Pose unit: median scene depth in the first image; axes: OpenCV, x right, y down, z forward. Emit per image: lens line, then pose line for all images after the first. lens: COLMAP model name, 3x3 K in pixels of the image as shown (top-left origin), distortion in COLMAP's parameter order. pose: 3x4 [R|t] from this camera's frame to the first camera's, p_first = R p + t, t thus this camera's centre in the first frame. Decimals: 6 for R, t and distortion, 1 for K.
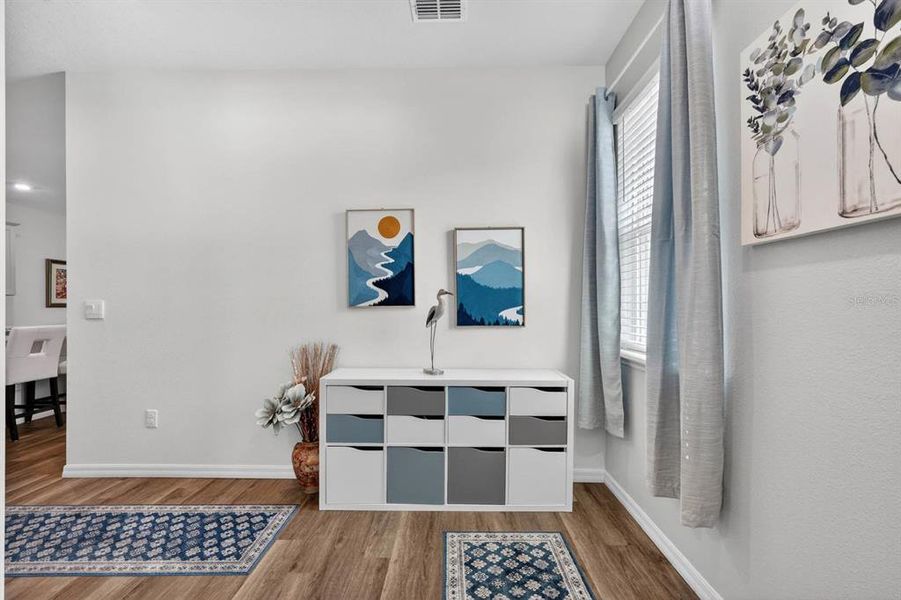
lens RADIAL K [[396.0, 0, 450.5], [0, 396.0, 300.0], [0, 0, 1]] dist [-0.001206, 0.000720]
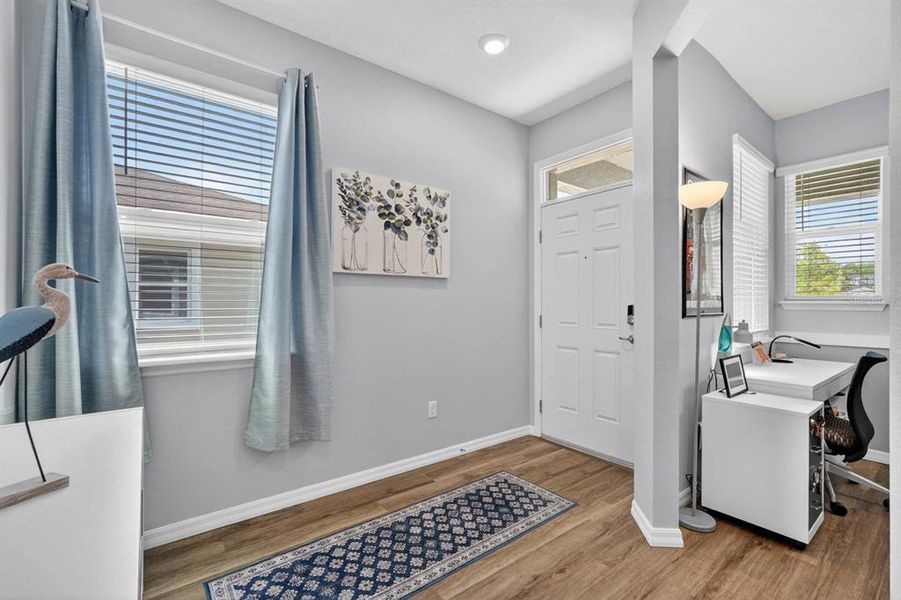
lens RADIAL K [[384.7, 0, 450.5], [0, 384.7, 300.0], [0, 0, 1]] dist [-0.000493, 0.000115]
pose [[-0.613372, 0.009101, 0.789742, -1.117863], [-0.012182, 0.999706, -0.020982, 0.027809], [-0.789700, -0.022491, -0.613081, 1.865279]]
